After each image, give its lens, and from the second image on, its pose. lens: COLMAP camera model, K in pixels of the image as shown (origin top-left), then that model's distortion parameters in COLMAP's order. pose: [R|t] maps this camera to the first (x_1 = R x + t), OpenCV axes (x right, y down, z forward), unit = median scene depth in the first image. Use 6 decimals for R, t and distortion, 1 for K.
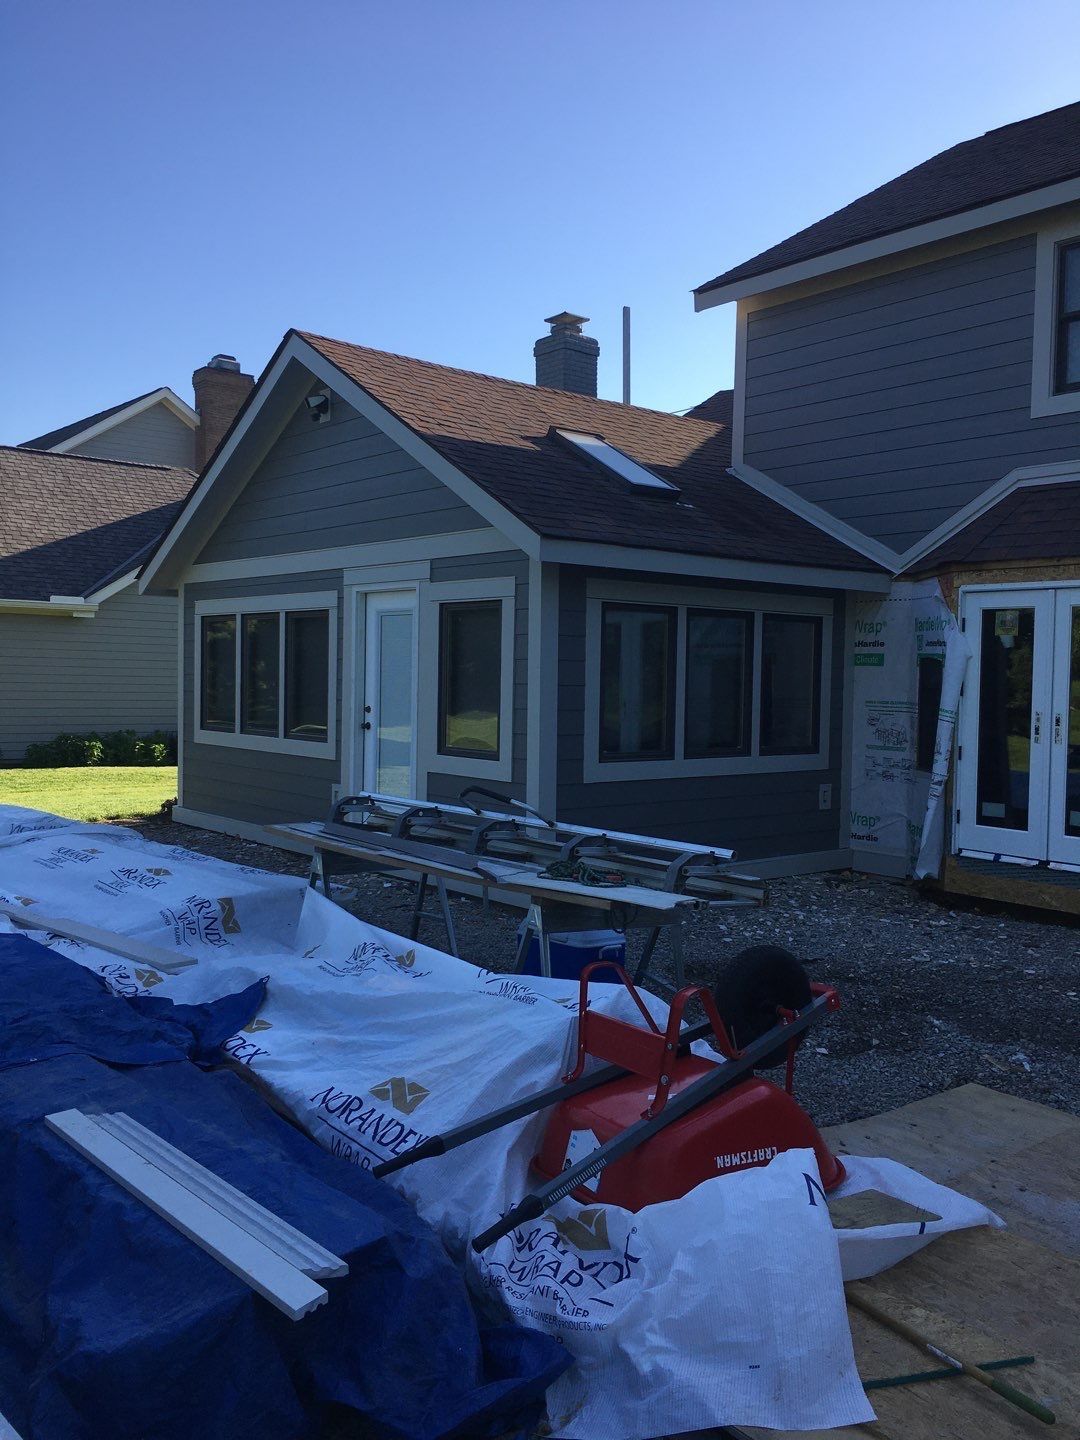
lens RADIAL K [[1258.4, 0, 540.0], [0, 1258.4, 720.0], [0, 0, 1]] dist [-0.000294, 0.000393]
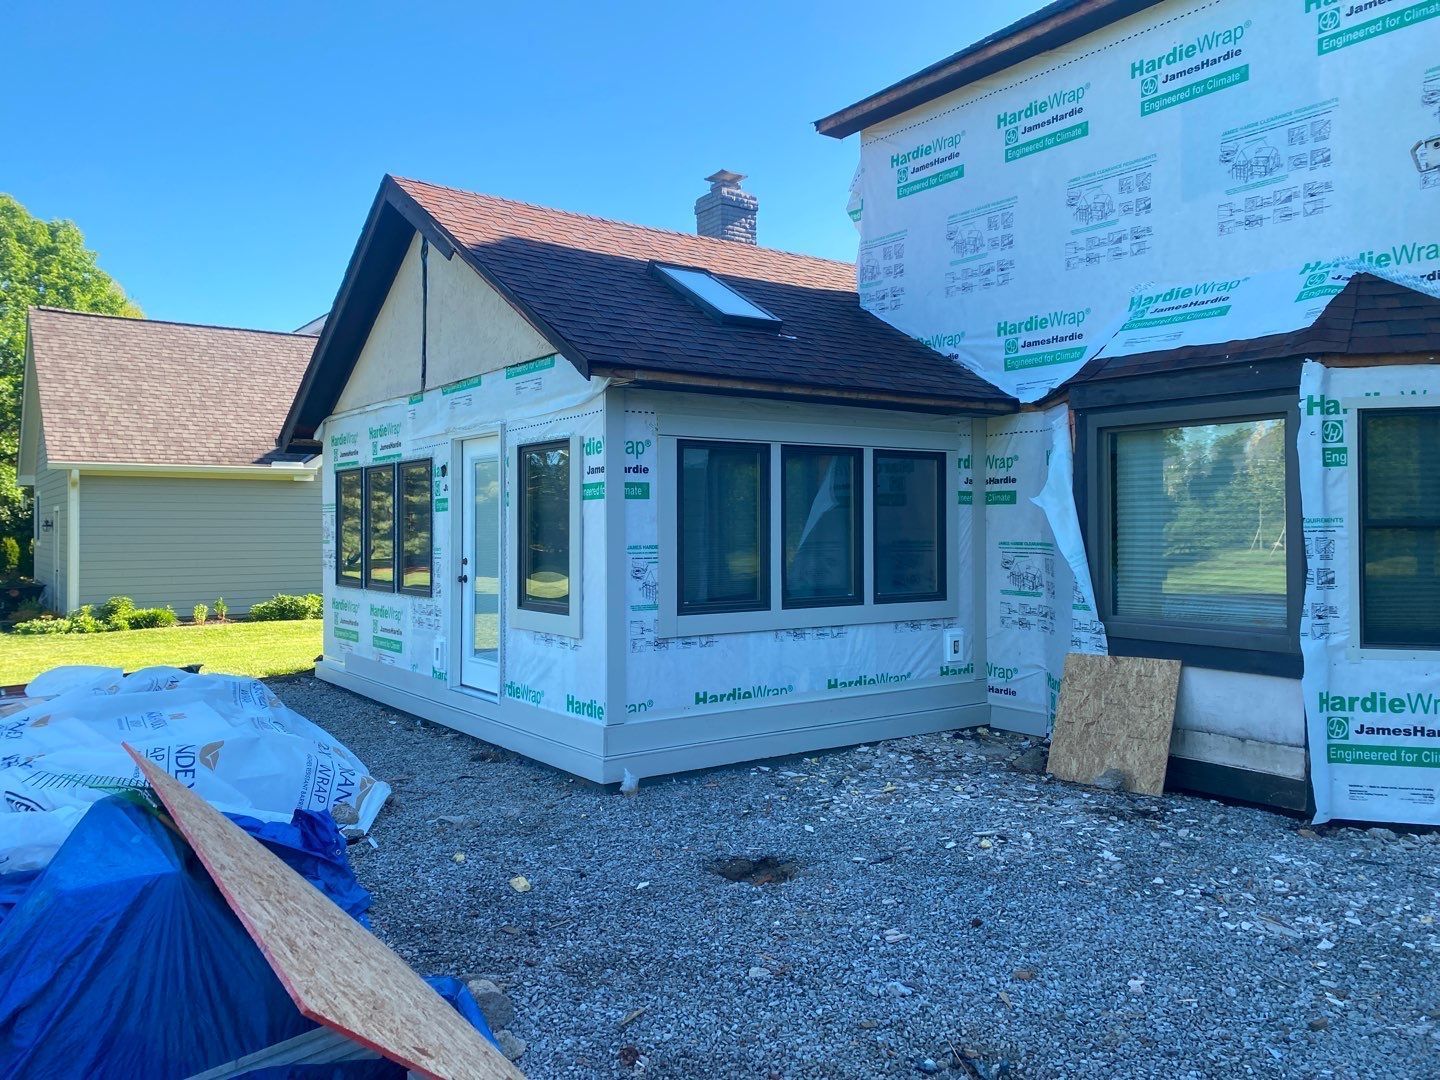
lens RADIAL K [[1037.7, 0, 720.0], [0, 1037.7, 540.0], [0, 0, 1]] dist [0.053994, -0.000305]
pose [[0.993908, -0.020172, -0.108349, 0.139278], [0.017261, 0.999466, -0.027736, 0.000723], [0.108850, 0.025696, 0.993726, 0.220548]]
